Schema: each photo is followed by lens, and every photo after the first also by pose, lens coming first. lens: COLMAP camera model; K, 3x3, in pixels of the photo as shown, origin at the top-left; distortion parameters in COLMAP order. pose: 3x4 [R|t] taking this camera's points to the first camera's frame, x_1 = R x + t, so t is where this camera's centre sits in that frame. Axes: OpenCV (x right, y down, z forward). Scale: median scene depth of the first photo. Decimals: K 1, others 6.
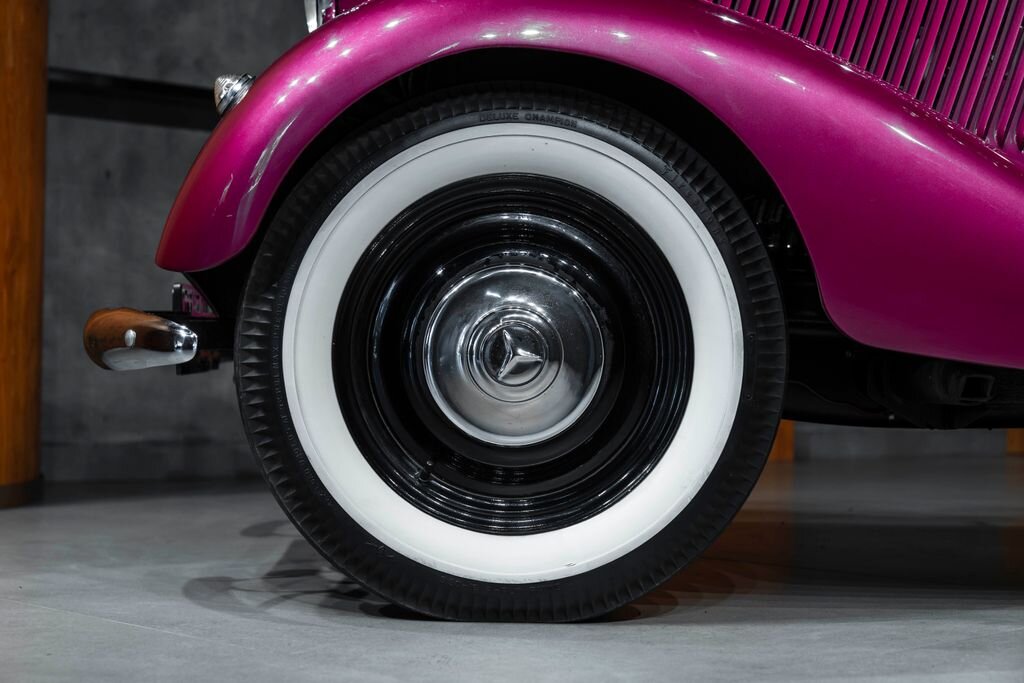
lens RADIAL K [[1757.4, 0, 520.3], [0, 1757.4, 342.6], [0, 0, 1]] dist [-0.019069, 0.000000]
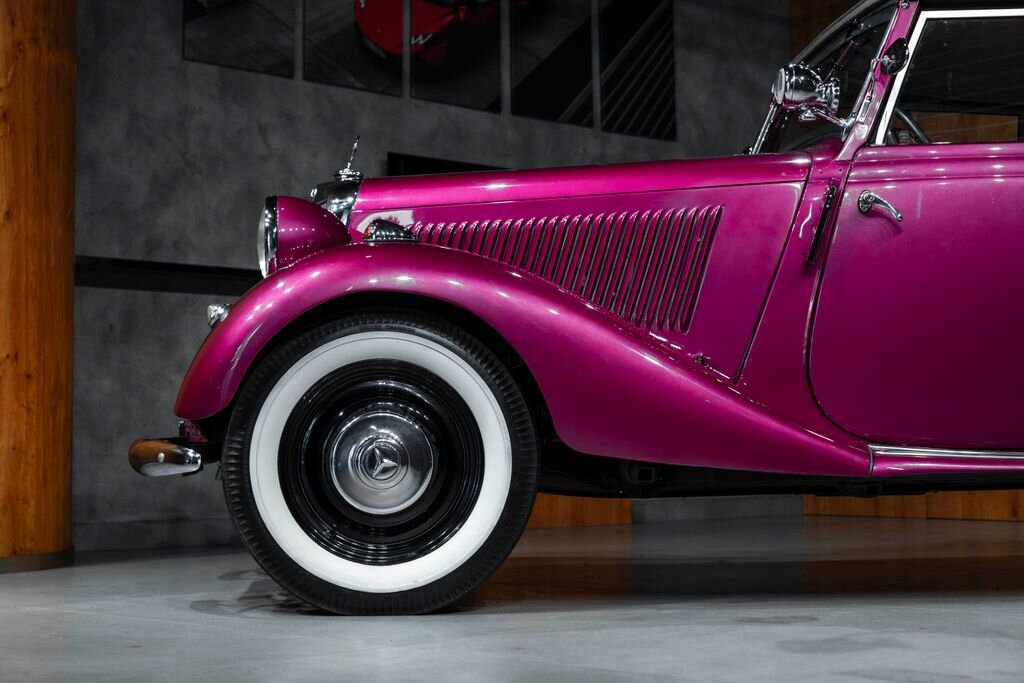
lens RADIAL K [[1685.0, 0, 532.6], [0, 1685.0, 326.4], [0, 0, 1]] dist [0.000429, 0.000000]
pose [[0.998685, -0.020618, 0.046939, 0.069693], [0.023193, 0.998218, -0.054990, -0.032148], [-0.045721, 0.056006, 0.997383, -0.687569]]
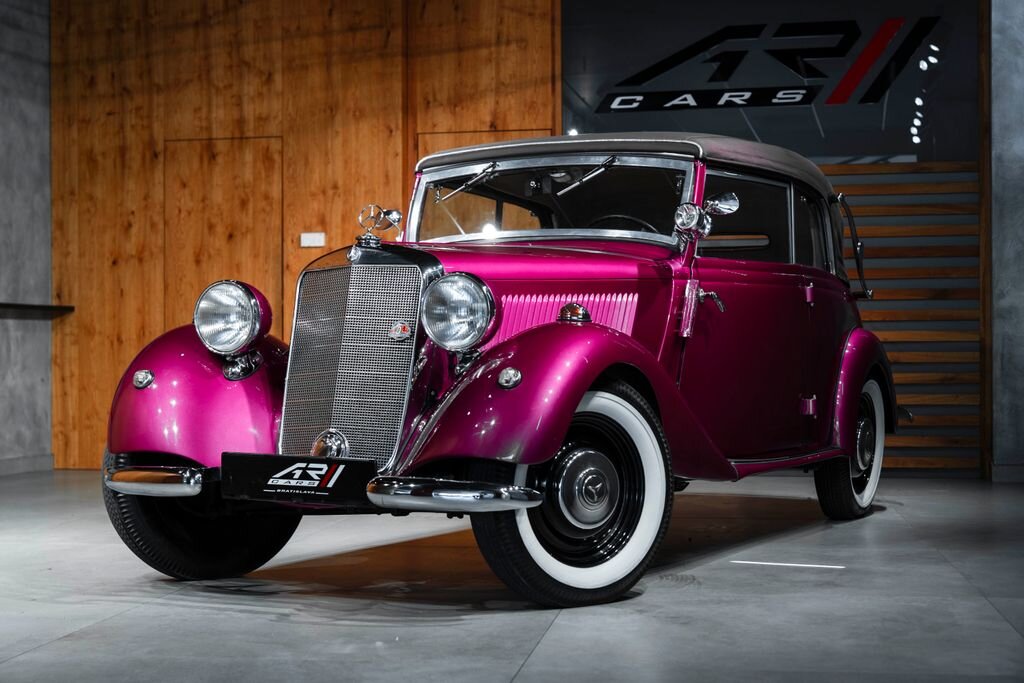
lens RADIAL K [[1685.0, 0, 518.6], [0, 1685.0, 344.2], [0, 0, 1]] dist [0.000429, 0.000000]
pose [[0.793974, -0.013621, 0.607800, -1.058769], [0.007227, 0.999890, 0.012968, -0.216919], [-0.607909, -0.005904, 0.793985, -1.481729]]
